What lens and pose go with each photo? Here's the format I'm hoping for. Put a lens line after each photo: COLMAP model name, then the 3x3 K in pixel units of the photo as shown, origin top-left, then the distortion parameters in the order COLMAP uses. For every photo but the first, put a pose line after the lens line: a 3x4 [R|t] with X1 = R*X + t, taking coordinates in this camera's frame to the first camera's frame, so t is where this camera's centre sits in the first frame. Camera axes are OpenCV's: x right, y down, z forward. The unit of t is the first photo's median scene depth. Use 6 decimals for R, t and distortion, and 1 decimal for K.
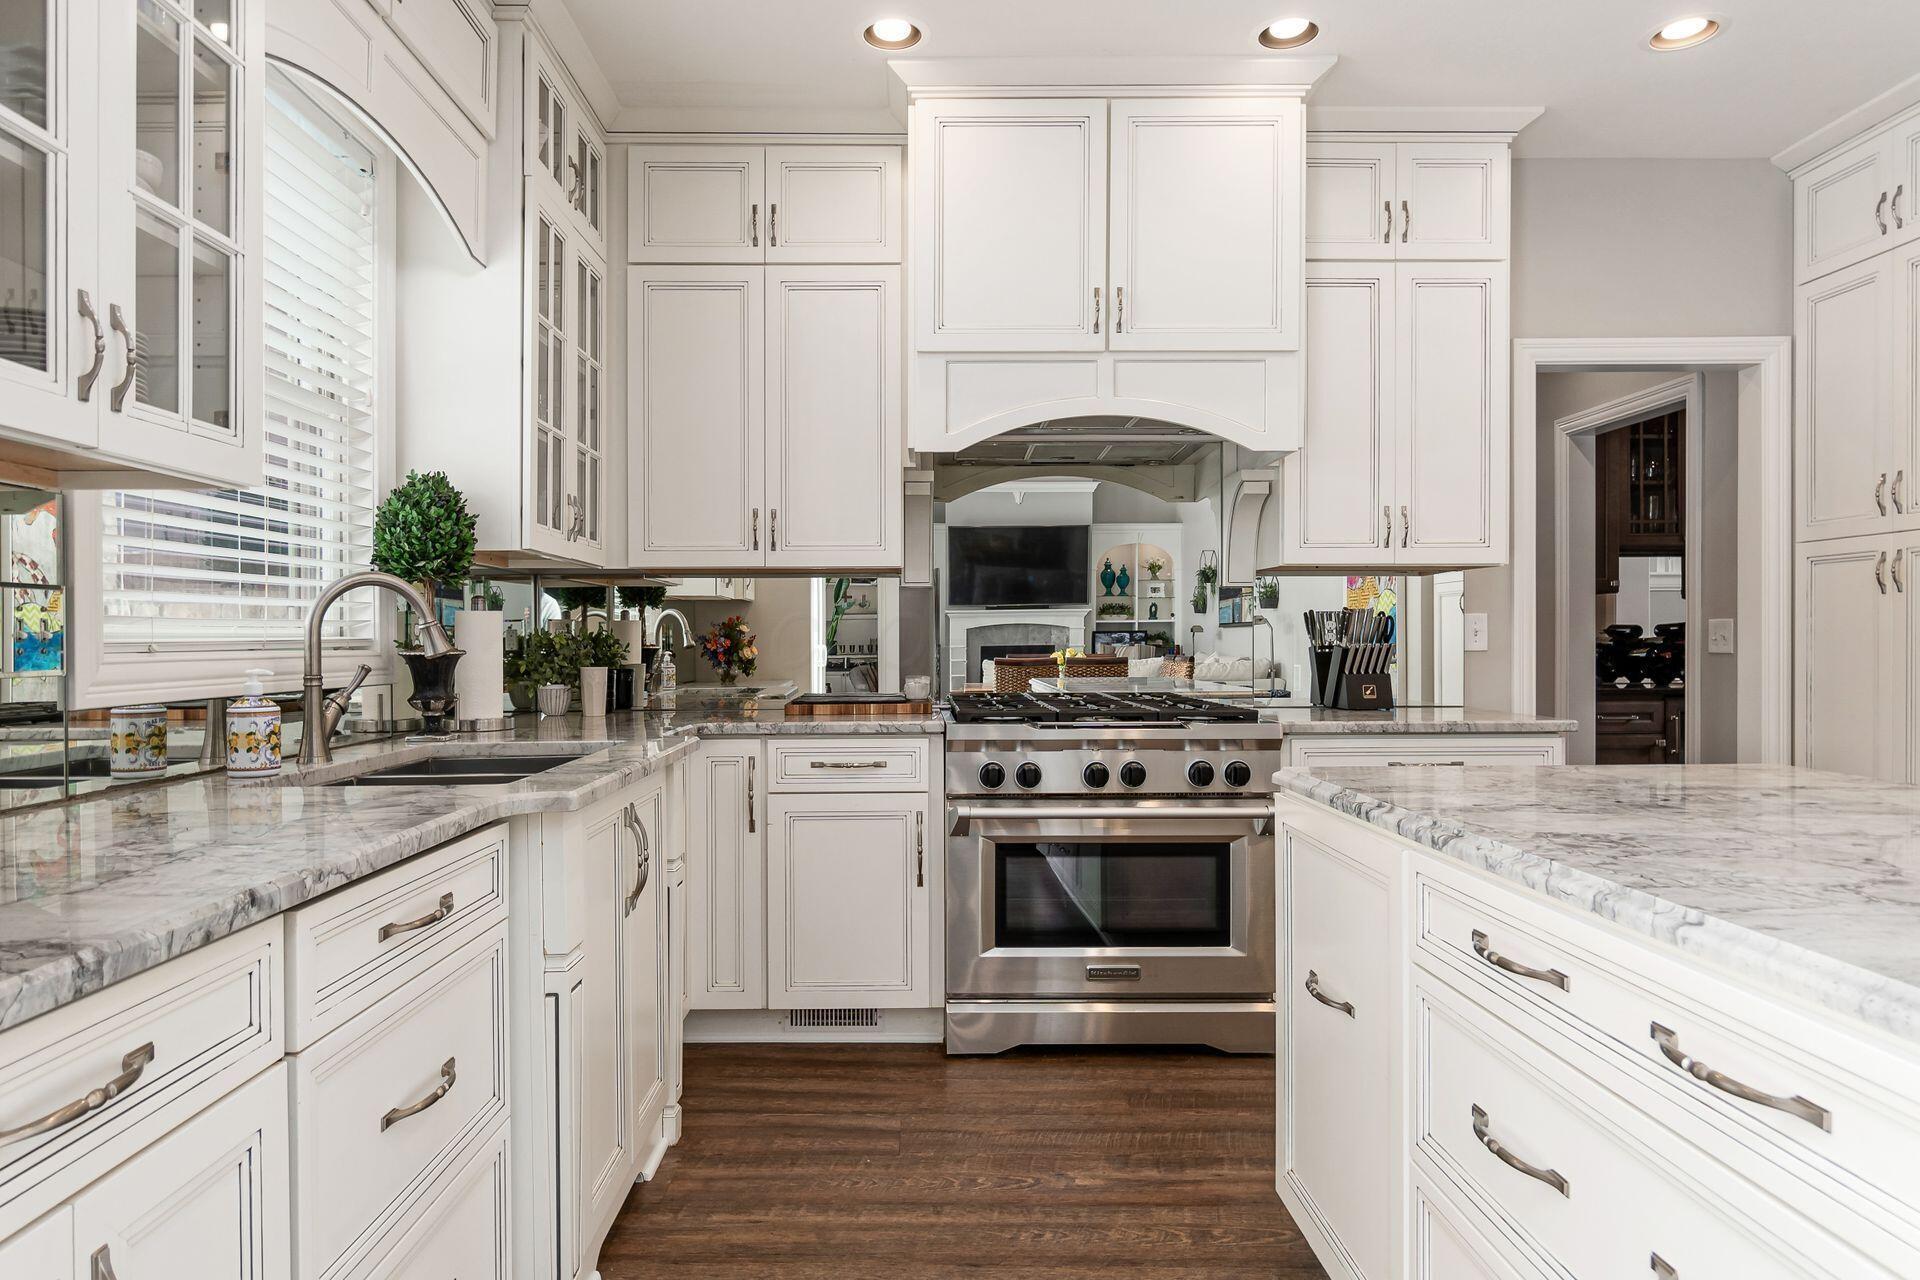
lens RADIAL K [[1184.8, 0, 921.0], [0, 1184.8, 633.8], [0, 0, 1]] dist [-0.006214, 0.003378]
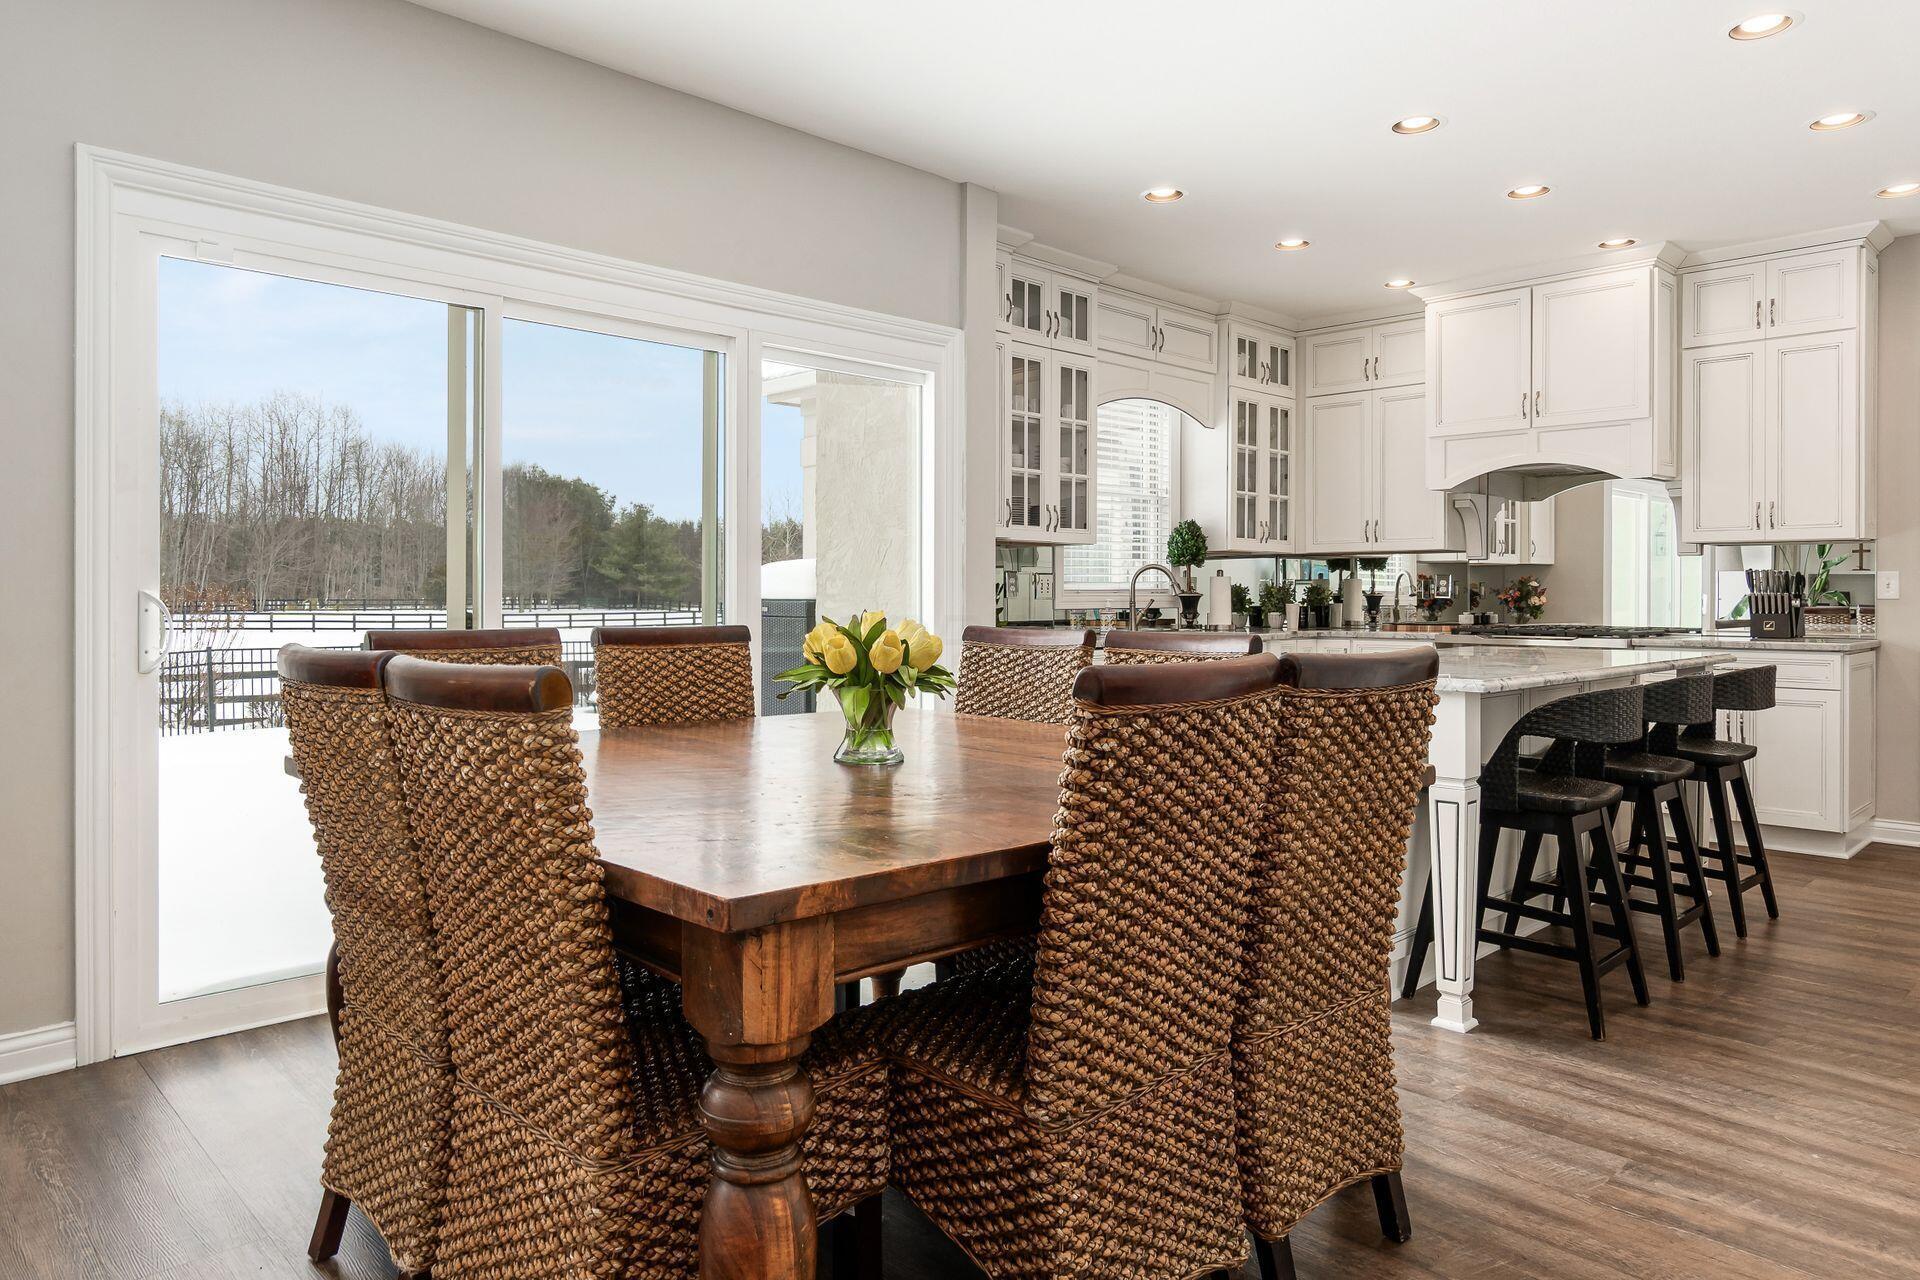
lens RADIAL K [[1263.1, 0, 922.0], [0, 1263.1, 635.7], [0, 0, 1]] dist [-0.024318, 0.010685]
pose [[0.681428, 0.027927, -0.731352, 0.925882], [0.001725, 0.999208, 0.039763, -0.002694], [0.731883, -0.028357, 0.680840, -0.970398]]
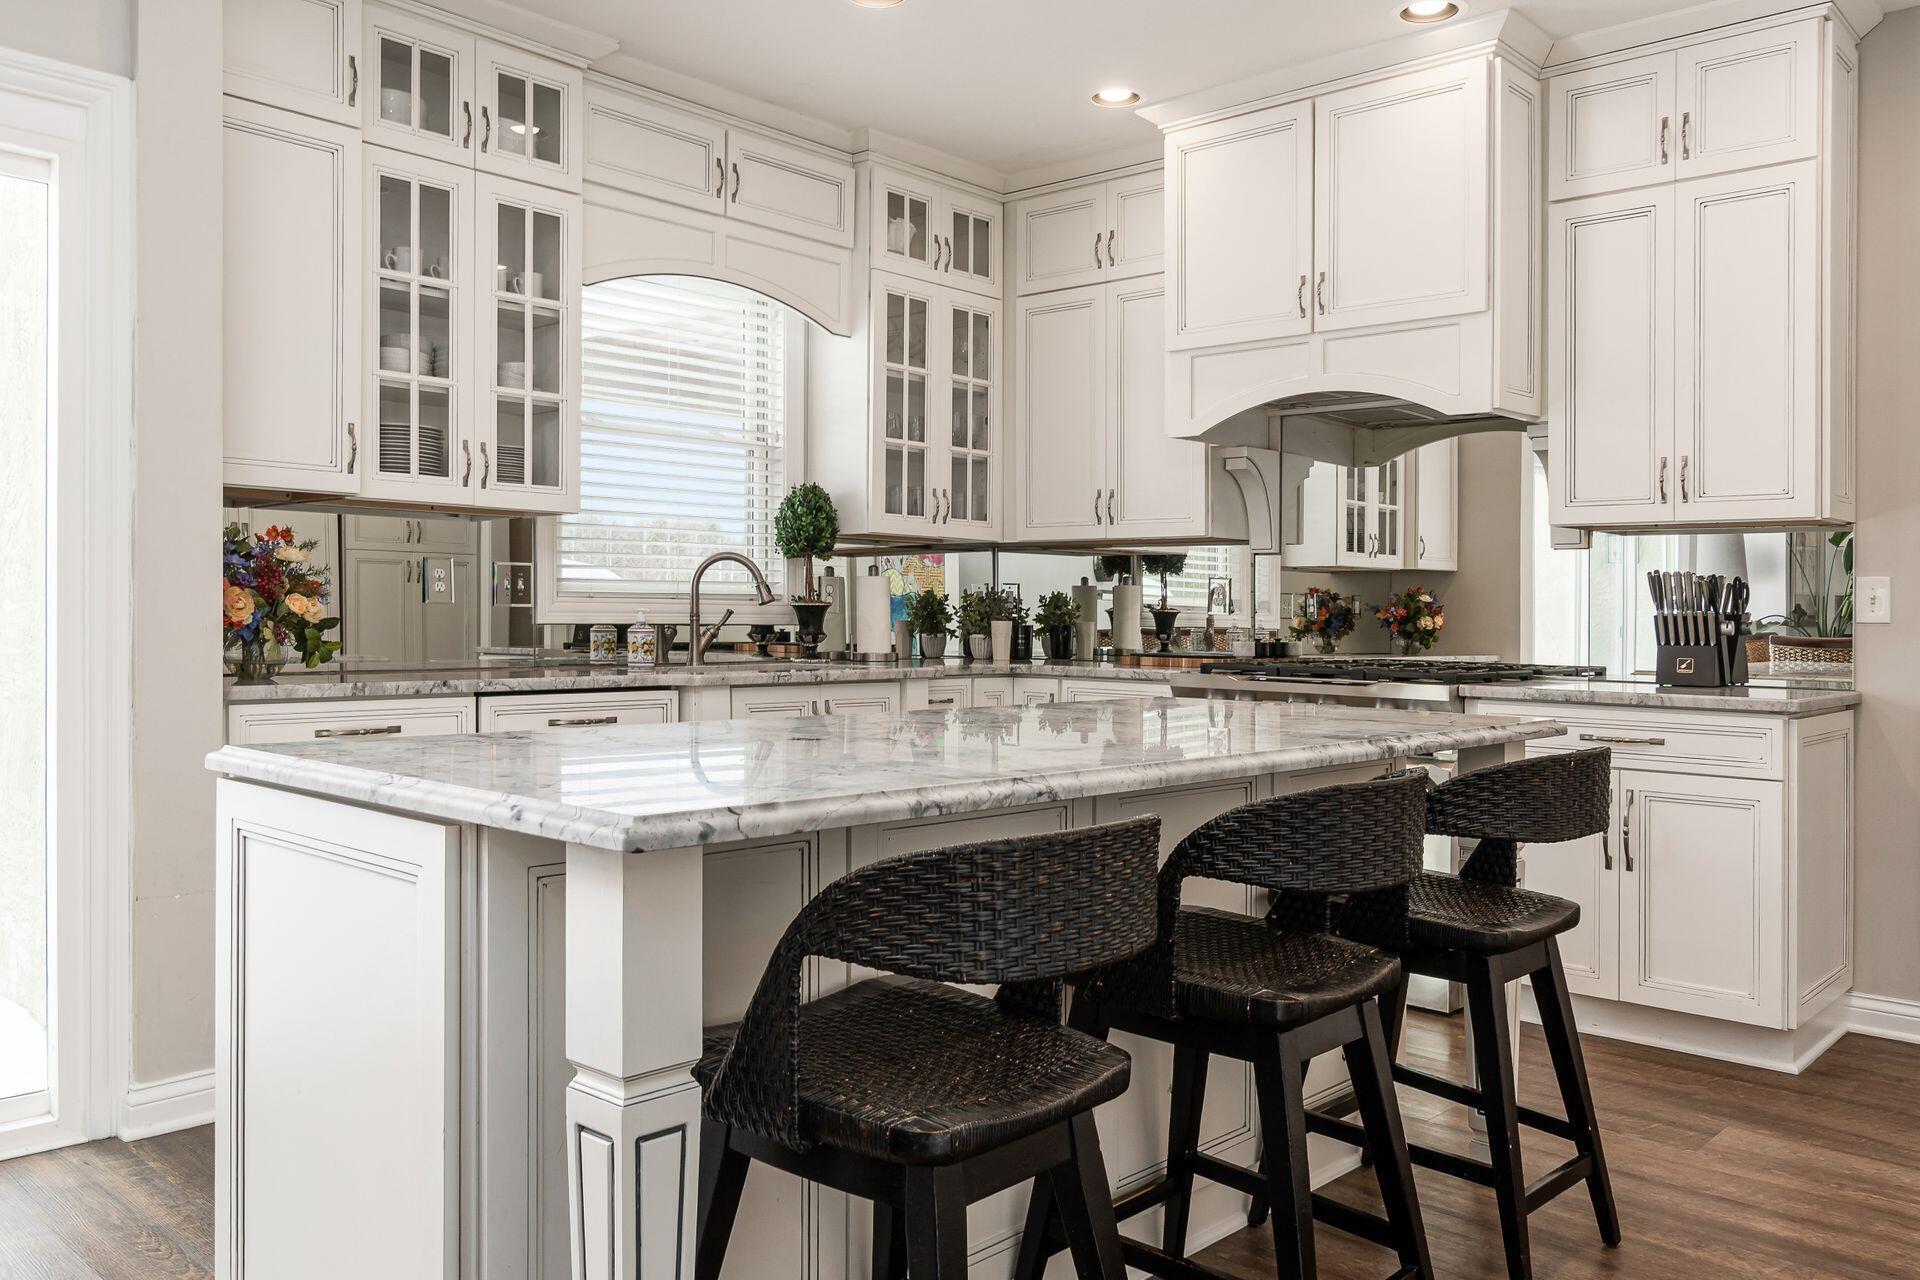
lens RADIAL K [[1513.0, 0, 958.0], [0, 1513.0, 638.6], [0, 0, 1]] dist [0.001639, -0.007980]
pose [[0.731387, 0.025570, -0.681483, 0.867286], [-0.012236, 0.999628, 0.024375, 0.009234], [0.681853, -0.009489, 0.731428, -0.227914]]
